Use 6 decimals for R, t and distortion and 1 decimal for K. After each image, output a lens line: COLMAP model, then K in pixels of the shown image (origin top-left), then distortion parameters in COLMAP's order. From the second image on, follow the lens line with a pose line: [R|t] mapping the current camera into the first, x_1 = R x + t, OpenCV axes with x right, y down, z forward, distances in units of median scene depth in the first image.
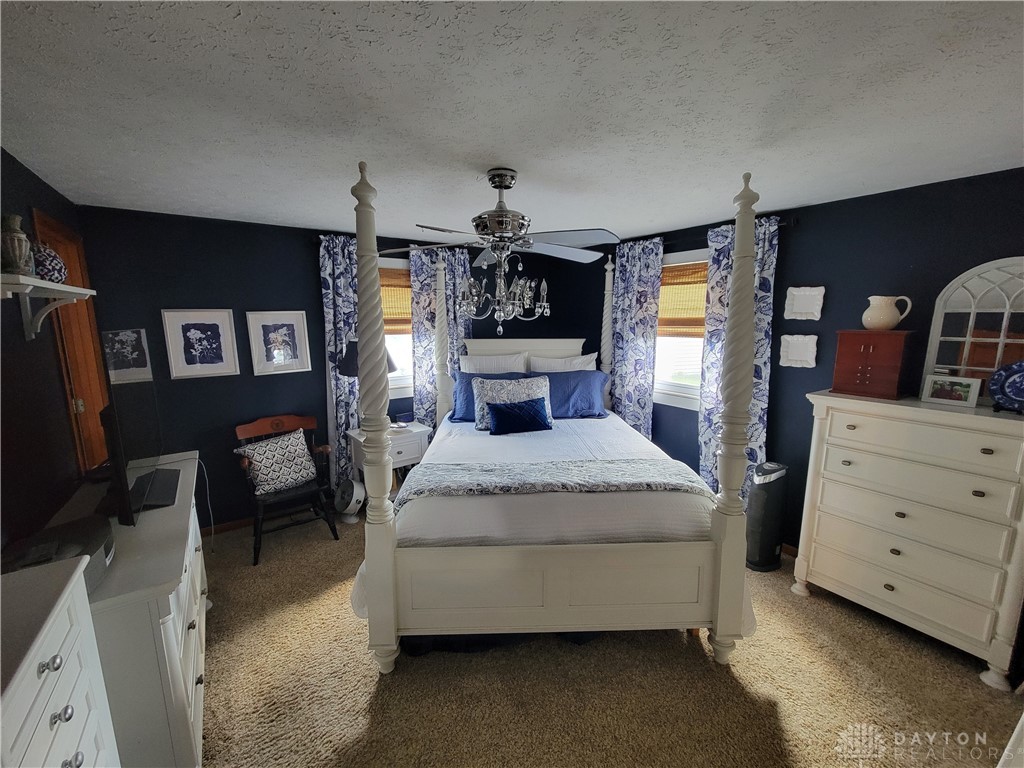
lens RADIAL K [[414.6, 0, 507.3], [0, 414.6, 388.2], [0, 0, 1]] dist [-0.000487, 0.000109]
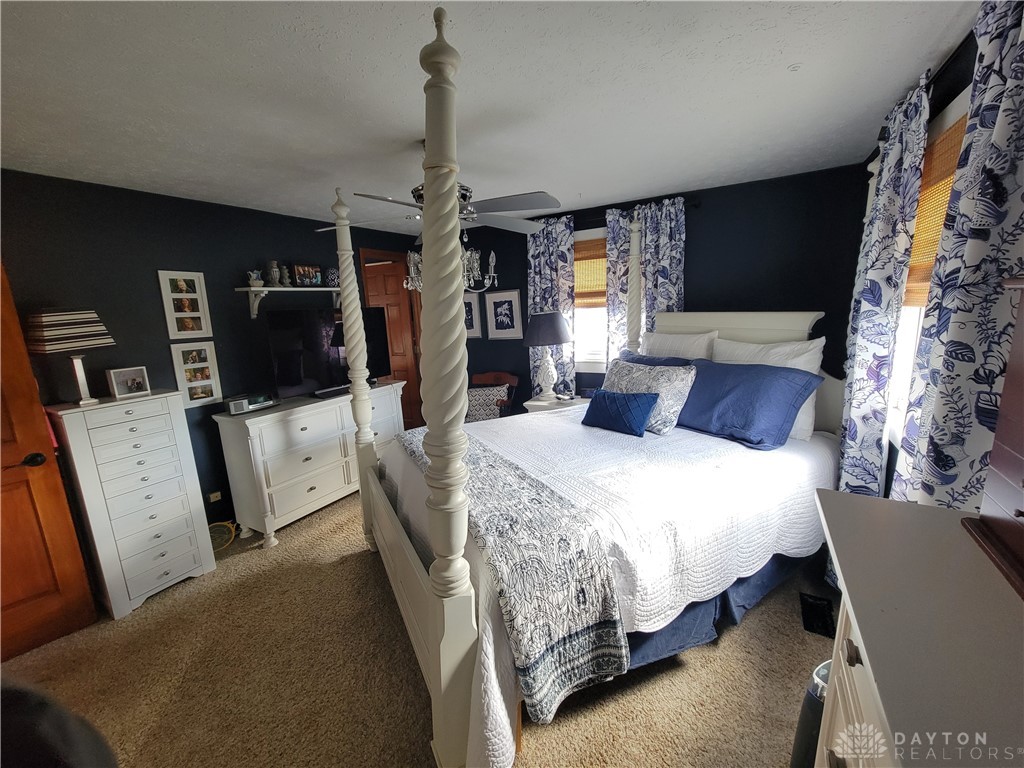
lens RADIAL K [[414.6, 0, 508.3], [0, 414.6, 387.9], [0, 0, 1]] dist [-0.000487, 0.000109]
pose [[0.416749, 0.164945, -0.893931, 0.571703], [-0.103174, 0.985628, 0.133765, -0.053496], [0.903147, 0.036484, 0.427778, 0.411448]]
